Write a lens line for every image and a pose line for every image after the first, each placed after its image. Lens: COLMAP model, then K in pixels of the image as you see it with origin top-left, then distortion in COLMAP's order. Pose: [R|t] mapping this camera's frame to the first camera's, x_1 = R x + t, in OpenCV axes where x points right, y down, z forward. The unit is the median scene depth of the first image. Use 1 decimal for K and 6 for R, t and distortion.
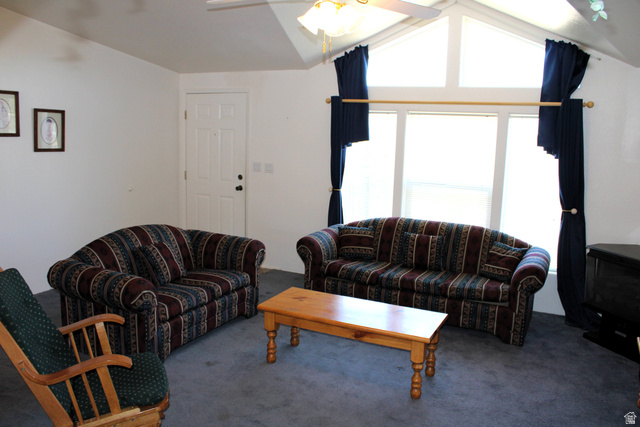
lens RADIAL K [[542.0, 0, 323.6], [0, 542.0, 213.9], [0, 0, 1]] dist [-0.145687, 0.119441]
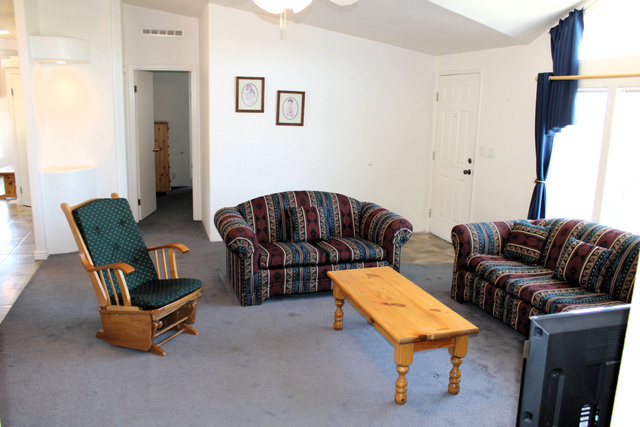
lens RADIAL K [[542.0, 0, 321.1], [0, 542.0, 216.6], [0, 0, 1]] dist [-0.145687, 0.119441]
pose [[0.696998, 0.136457, -0.703970, 0.456849], [-0.119140, 0.990119, 0.073964, -0.011012], [0.707107, 0.032318, 0.706368, 0.178258]]
